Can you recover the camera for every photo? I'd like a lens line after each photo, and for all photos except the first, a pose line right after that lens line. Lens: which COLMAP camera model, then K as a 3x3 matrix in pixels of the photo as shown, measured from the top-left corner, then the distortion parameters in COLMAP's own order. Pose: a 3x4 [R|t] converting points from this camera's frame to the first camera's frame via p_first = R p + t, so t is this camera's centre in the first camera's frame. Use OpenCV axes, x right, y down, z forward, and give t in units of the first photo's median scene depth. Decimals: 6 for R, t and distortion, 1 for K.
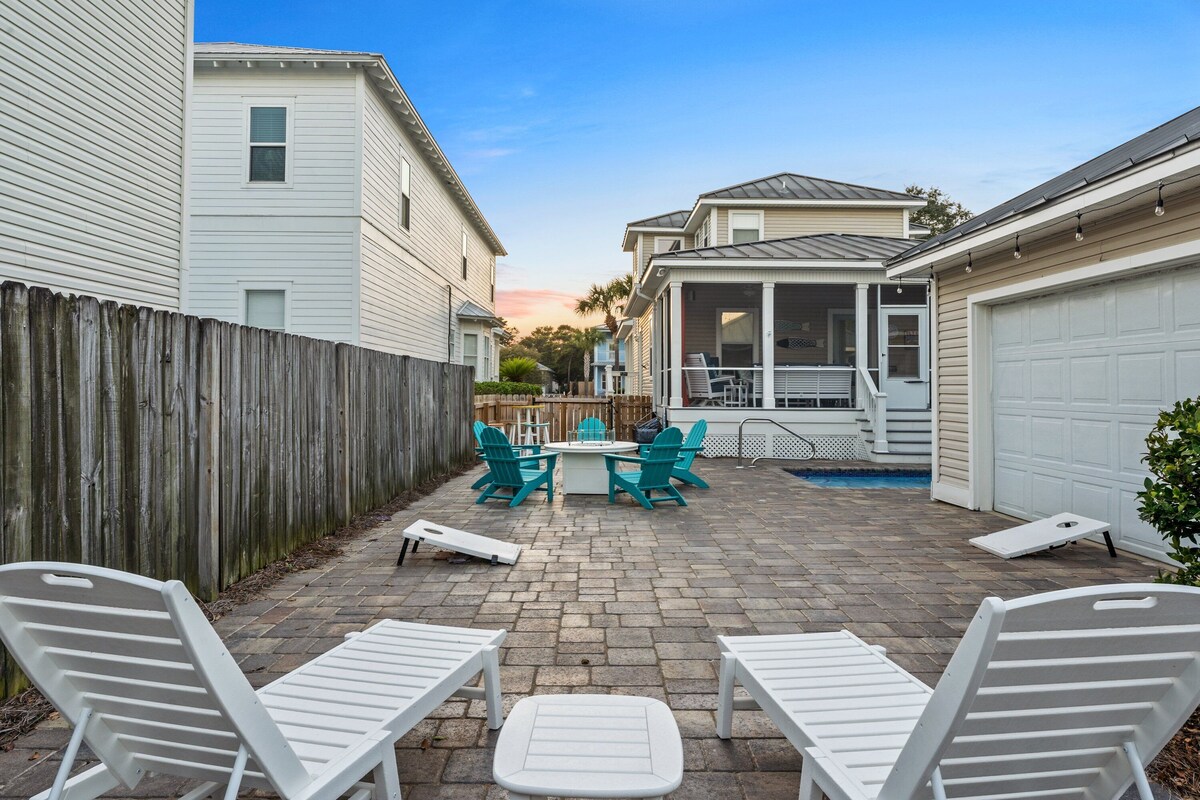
lens RADIAL K [[814.8, 0, 598.8], [0, 814.8, 388.8], [0, 0, 1]] dist [-0.001192, 0.003475]
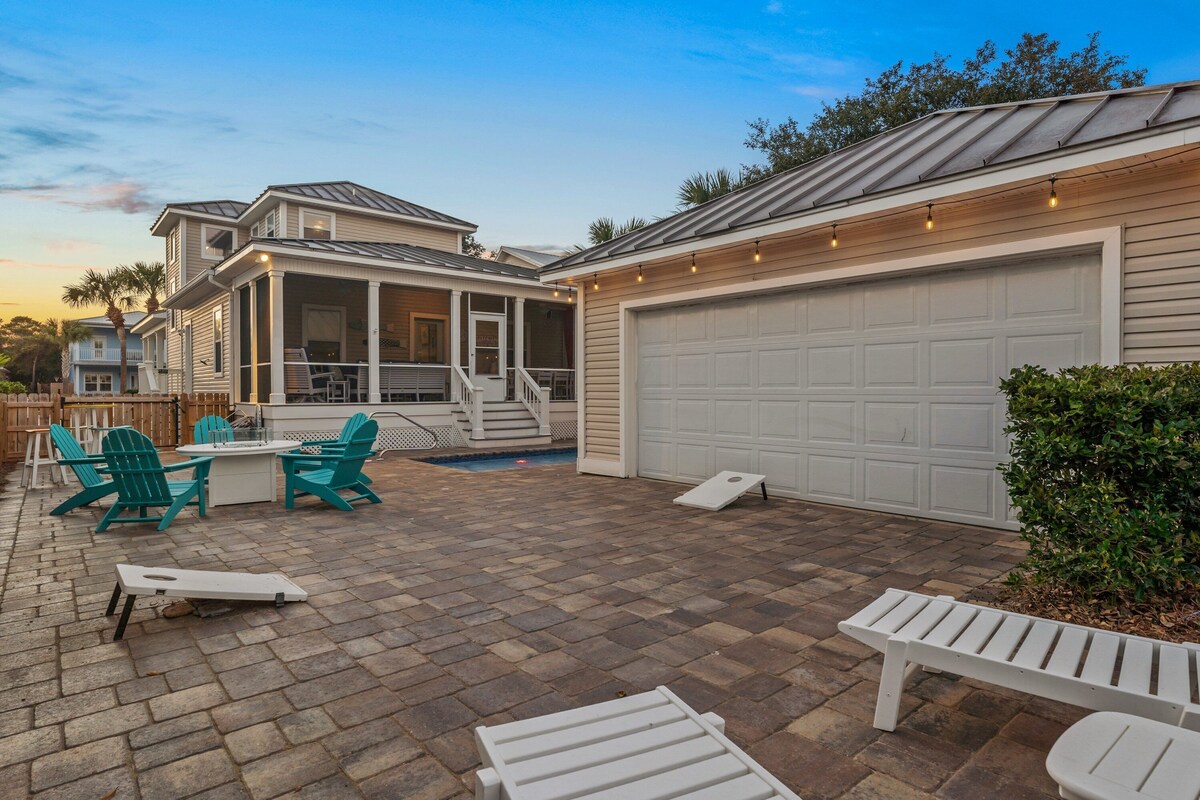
lens RADIAL K [[672.7, 0, 599.1], [0, 672.7, 407.2], [0, 0, 1]] dist [0.000498, -0.002771]
pose [[0.743366, -0.022003, 0.668523, -0.171116], [0.008427, 0.999688, 0.023531, 0.012872], [-0.668832, -0.011858, 0.743319, 0.192320]]
